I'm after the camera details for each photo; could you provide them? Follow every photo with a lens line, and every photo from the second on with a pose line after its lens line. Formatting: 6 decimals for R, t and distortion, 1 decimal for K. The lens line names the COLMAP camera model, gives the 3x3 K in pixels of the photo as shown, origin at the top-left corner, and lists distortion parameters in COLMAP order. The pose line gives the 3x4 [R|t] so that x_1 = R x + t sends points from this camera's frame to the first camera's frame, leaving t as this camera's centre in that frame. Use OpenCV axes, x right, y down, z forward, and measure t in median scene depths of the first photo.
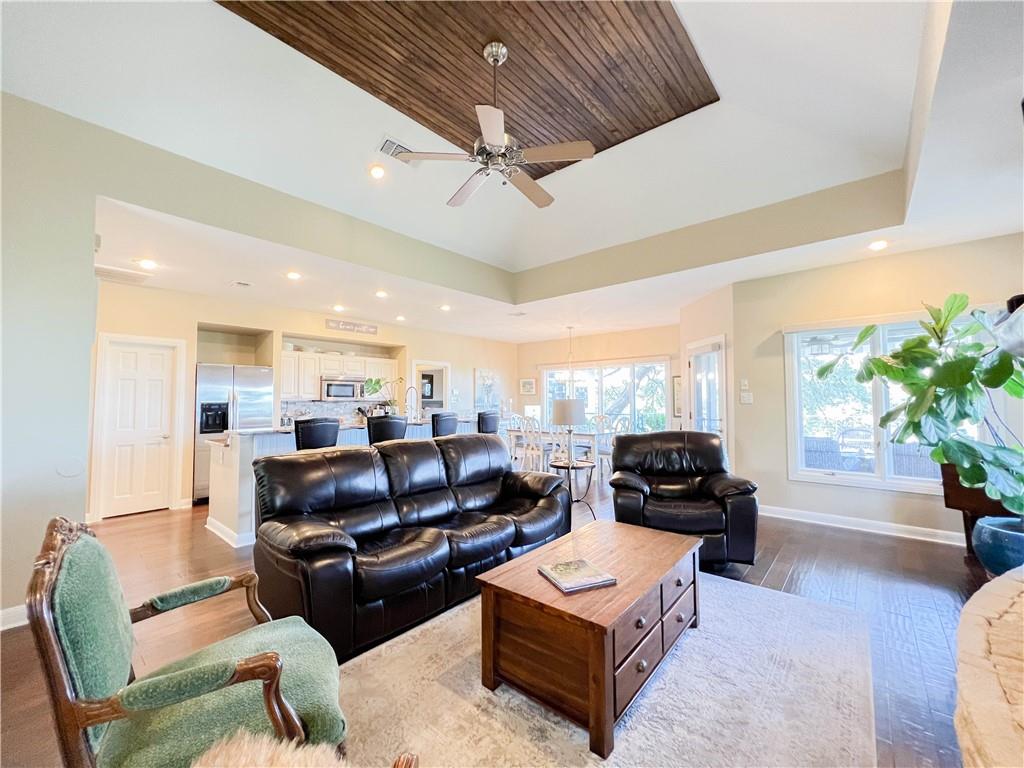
lens RADIAL K [[410.4, 0, 512.0], [0, 410.4, 384.0], [0, 0, 1]] dist [-0.000268, 0.000546]
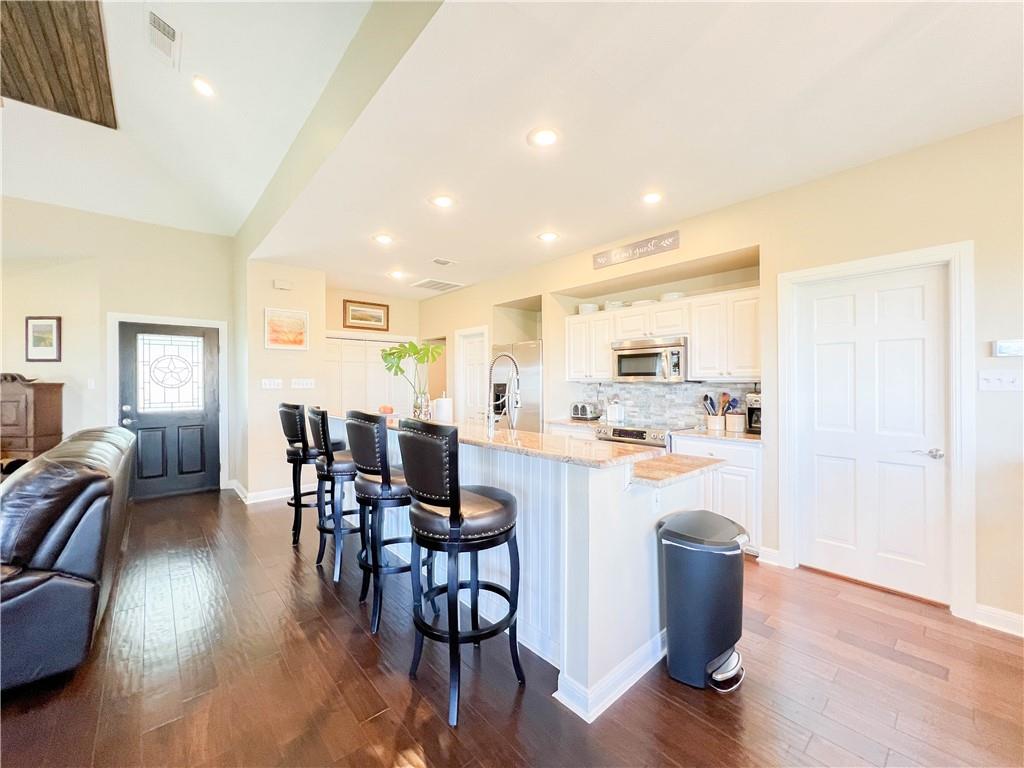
lens RADIAL K [[411.3, 0, 510.7], [0, 411.3, 381.7], [0, 0, 1]] dist [-0.002238, 0.000386]
pose [[-0.137863, 0.006149, -0.990432, 0.240533], [0.044329, 0.999017, 0.000032, 0.039964], [0.989459, -0.043900, -0.138000, 1.121633]]
